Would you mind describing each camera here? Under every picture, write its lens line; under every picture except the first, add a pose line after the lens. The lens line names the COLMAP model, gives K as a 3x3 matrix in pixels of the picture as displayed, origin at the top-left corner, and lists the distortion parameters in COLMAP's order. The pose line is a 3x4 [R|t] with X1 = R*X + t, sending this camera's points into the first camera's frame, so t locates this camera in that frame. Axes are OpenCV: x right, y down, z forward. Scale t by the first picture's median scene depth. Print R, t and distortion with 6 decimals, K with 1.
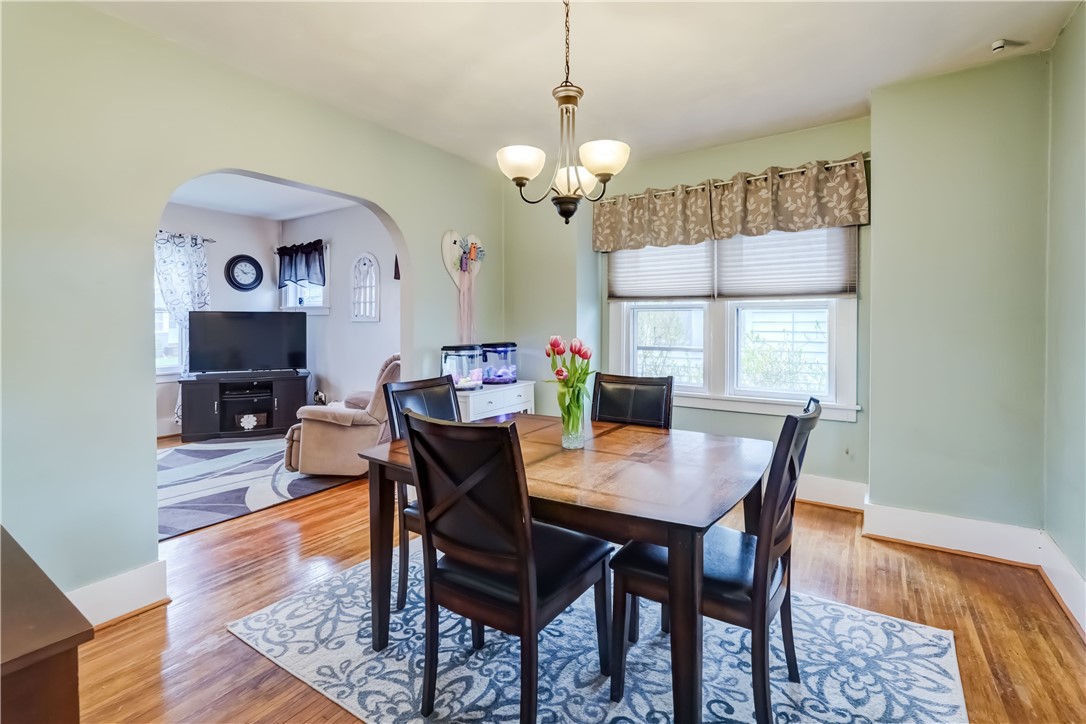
lens RADIAL K [[525.1, 0, 575.6], [0, 525.1, 329.5], [0, 0, 1]] dist [-0.015322, 0.000252]
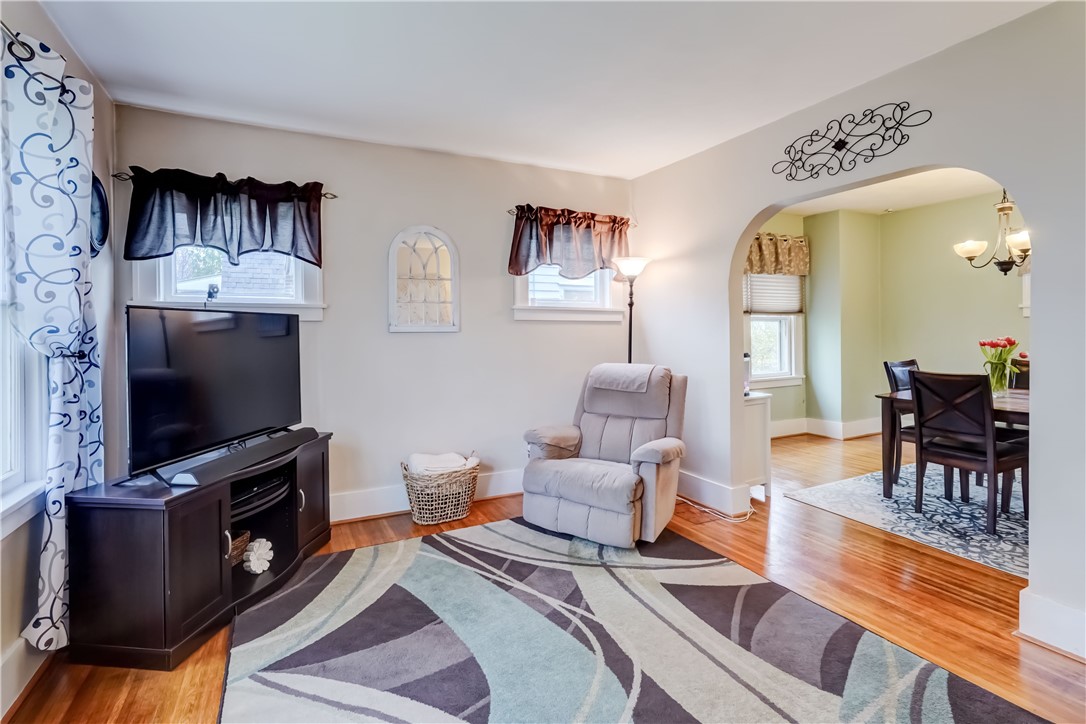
lens RADIAL K [[504.5, 0, 538.8], [0, 504.5, 332.1], [0, 0, 1]] dist [0.000860, 0.000631]
pose [[0.498077, -0.006928, 0.867105, -0.903243], [0.019034, 0.999814, -0.002946, -0.010673], [-0.866924, 0.017972, 0.498117, 0.584752]]
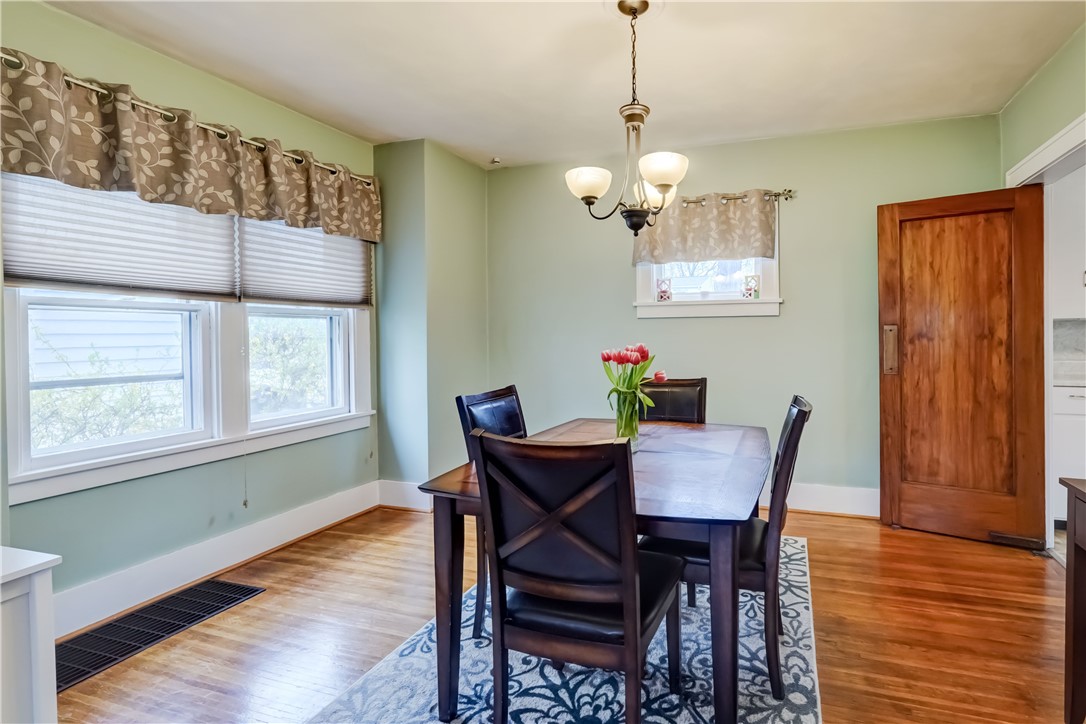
lens RADIAL K [[512.2, 0, 616.3], [0, 512.2, 337.8], [0, 0, 1]] dist [-0.004317, 0.000978]
pose [[-0.249948, -0.006222, 0.968239, -0.379339], [0.017894, 0.999779, 0.011044, -0.004172], [-0.968094, 0.020086, -0.249781, 0.491865]]
